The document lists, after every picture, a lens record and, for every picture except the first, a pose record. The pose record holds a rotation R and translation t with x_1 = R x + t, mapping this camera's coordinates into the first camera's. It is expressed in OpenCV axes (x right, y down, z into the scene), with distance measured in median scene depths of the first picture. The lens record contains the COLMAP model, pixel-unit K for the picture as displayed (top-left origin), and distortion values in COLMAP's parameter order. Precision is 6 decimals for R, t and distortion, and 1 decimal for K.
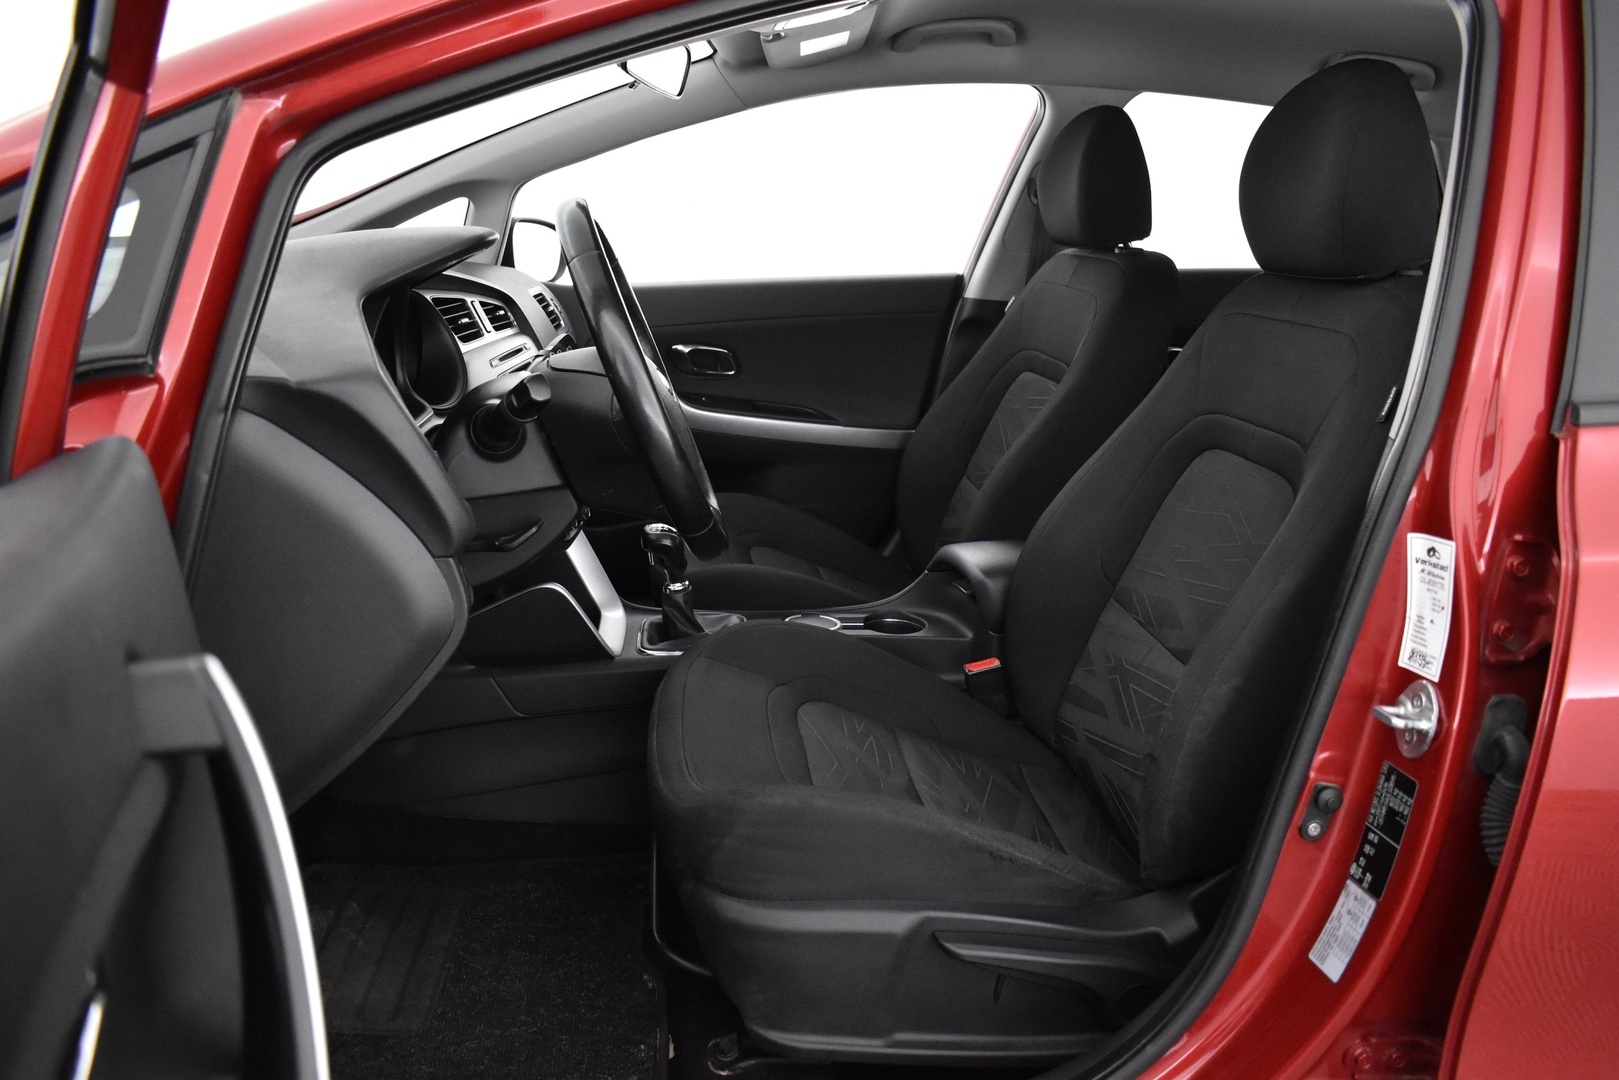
lens RADIAL K [[1233.5, 0, 808.3], [0, 1233.5, 538.0], [0, 0, 1]] dist [-0.111068, 0.022648]
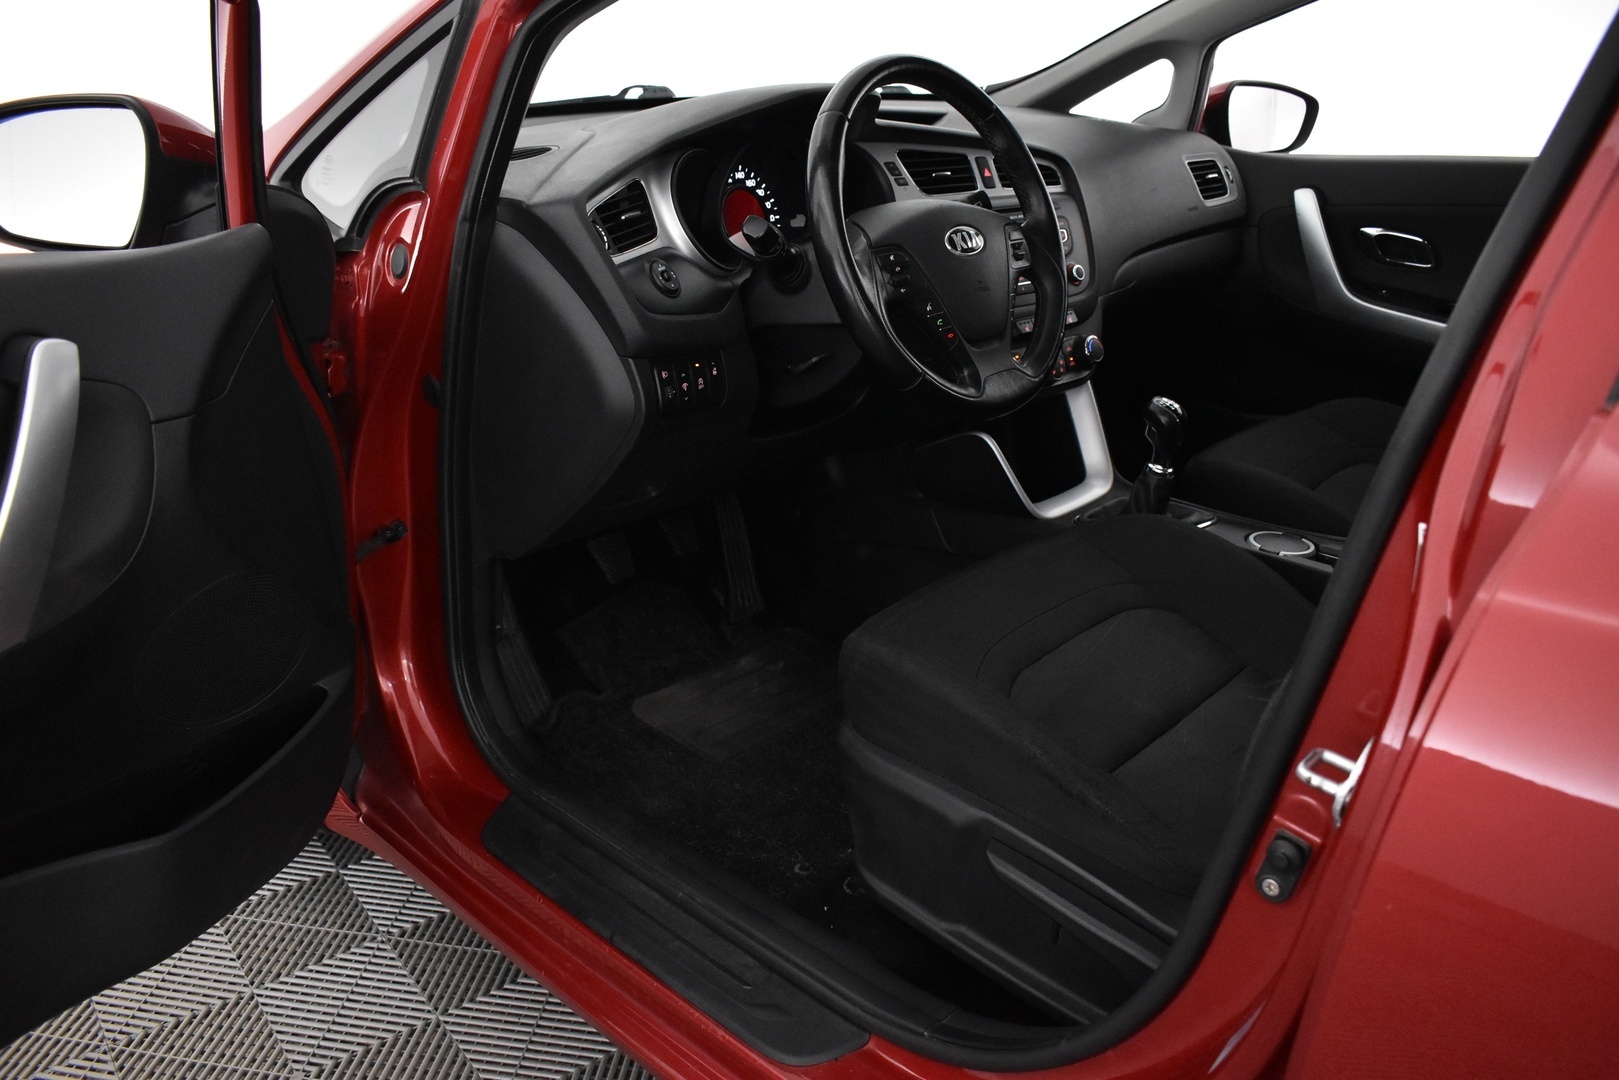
lens RADIAL K [[1233.5, 0, 812.3], [0, 1233.5, 544.4], [0, 0, 1]] dist [-0.111068, 0.022648]
pose [[0.634232, 0.239531, -0.735102, 0.643946], [-0.165758, 0.970815, 0.173325, -0.037141], [0.755165, 0.011921, 0.655427, 0.267955]]
